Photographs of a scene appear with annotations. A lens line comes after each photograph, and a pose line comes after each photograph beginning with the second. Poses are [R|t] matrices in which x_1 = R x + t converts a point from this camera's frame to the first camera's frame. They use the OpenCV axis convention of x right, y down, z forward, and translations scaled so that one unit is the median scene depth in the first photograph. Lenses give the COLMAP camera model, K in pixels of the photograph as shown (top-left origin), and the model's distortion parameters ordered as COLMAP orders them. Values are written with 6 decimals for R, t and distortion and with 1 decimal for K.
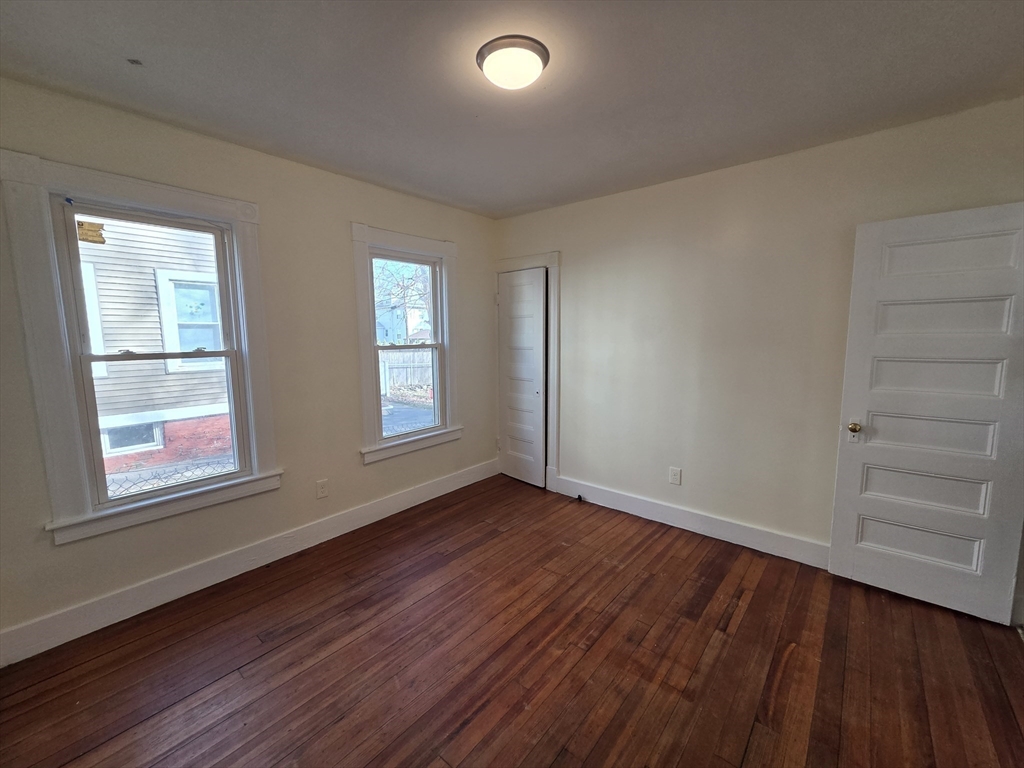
lens RADIAL K [[418.6, 0, 516.4], [0, 418.6, 381.2], [0, 0, 1]] dist [0.002536, 0.000000]
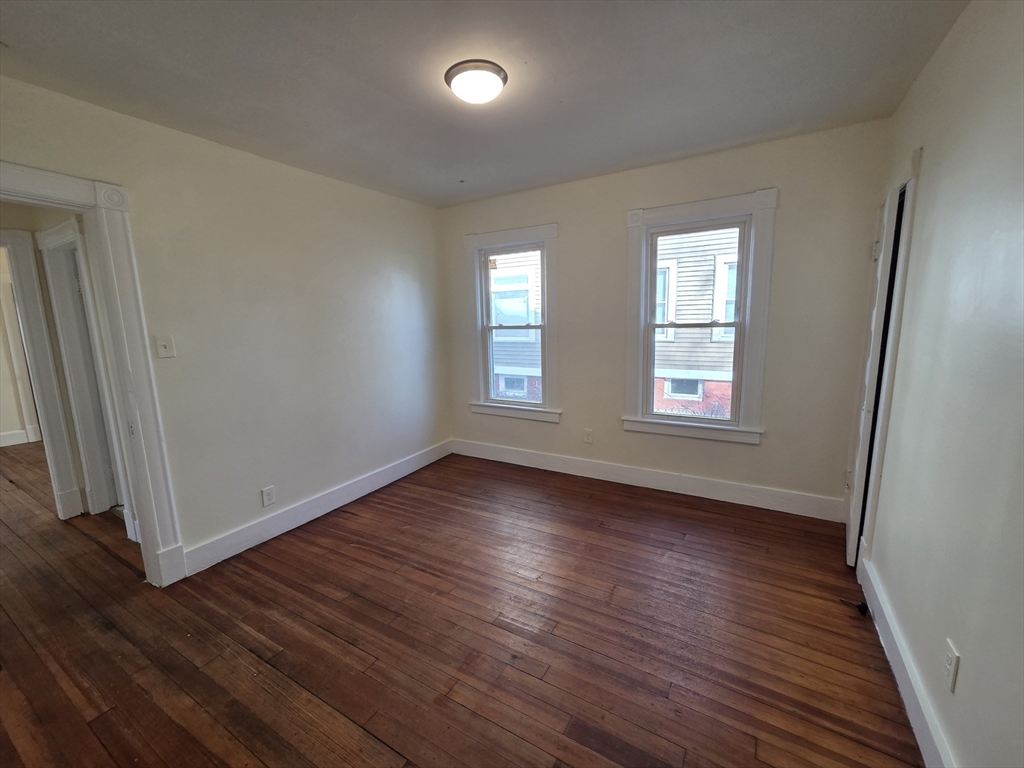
lens RADIAL K [[418.6, 0, 511.0], [0, 418.6, 384.2], [0, 0, 1]] dist [0.002536, 0.000000]
pose [[0.164217, 0.163257, -0.972821, 0.586966], [-0.088944, 0.984643, 0.150227, -0.057358], [0.982406, 0.061857, 0.176216, 0.441300]]
